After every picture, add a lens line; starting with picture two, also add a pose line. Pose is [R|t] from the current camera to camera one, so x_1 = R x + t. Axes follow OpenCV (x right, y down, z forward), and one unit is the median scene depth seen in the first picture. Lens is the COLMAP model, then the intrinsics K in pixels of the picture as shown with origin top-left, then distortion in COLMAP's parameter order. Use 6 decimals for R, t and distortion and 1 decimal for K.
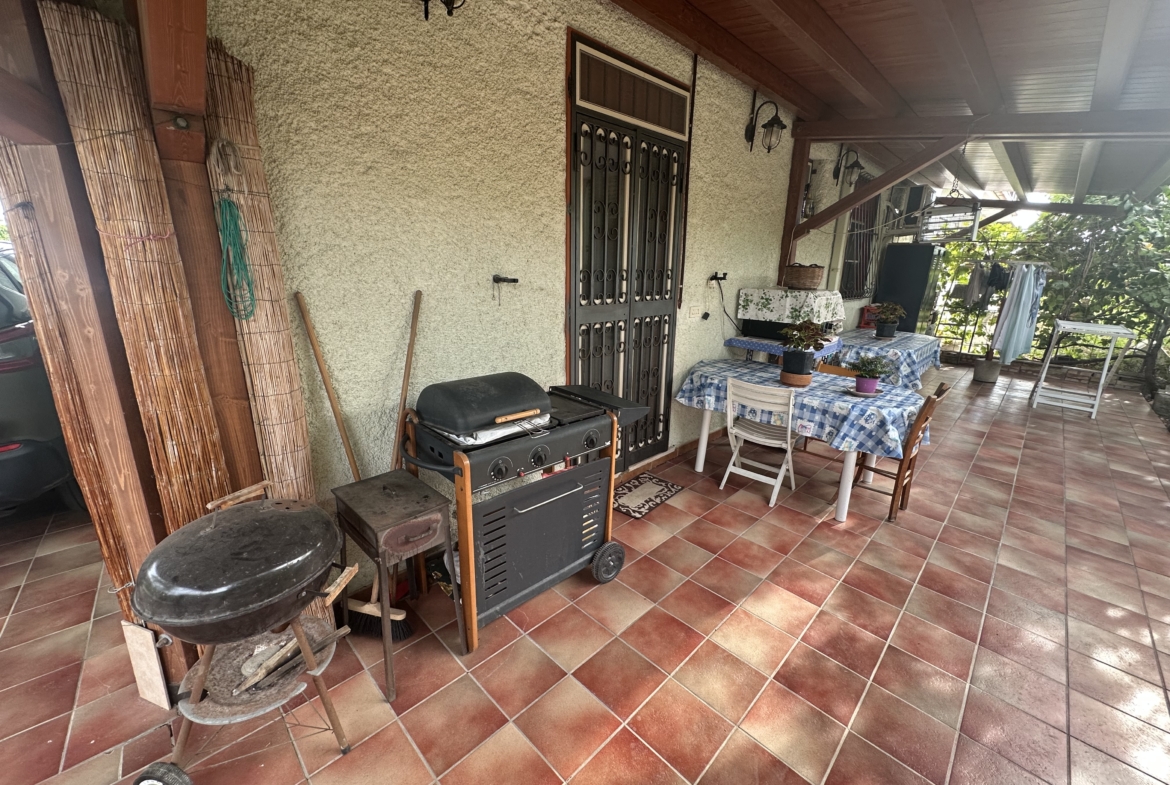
lens RADIAL K [[466.4, 0, 585.0], [0, 466.4, 392.5], [0, 0, 1]] dist [-0.000086, 0.000085]
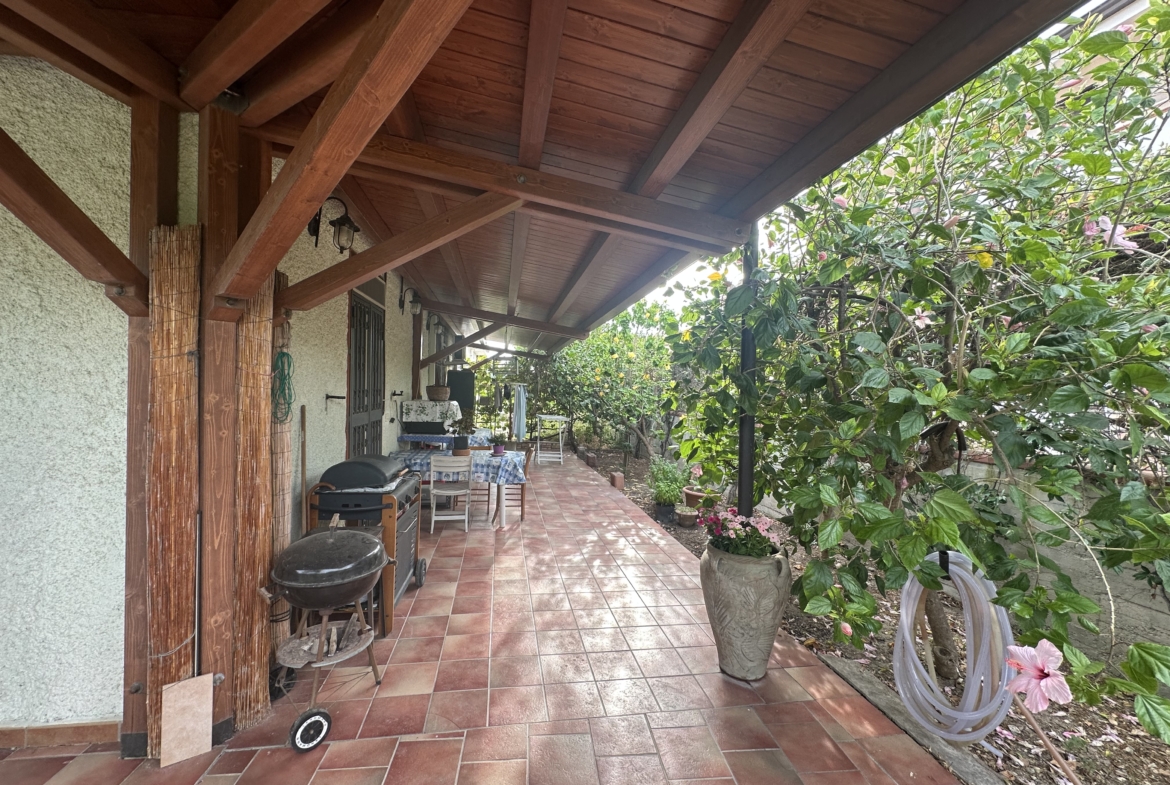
lens RADIAL K [[466.4, 0, 585.0], [0, 466.4, 392.5], [0, 0, 1]] dist [-0.000086, 0.000085]
pose [[0.574188, -0.008855, 0.818676, -0.682624], [0.204524, 0.969790, -0.132956, 0.076285], [-0.792766, 0.243781, 0.558652, -0.338648]]
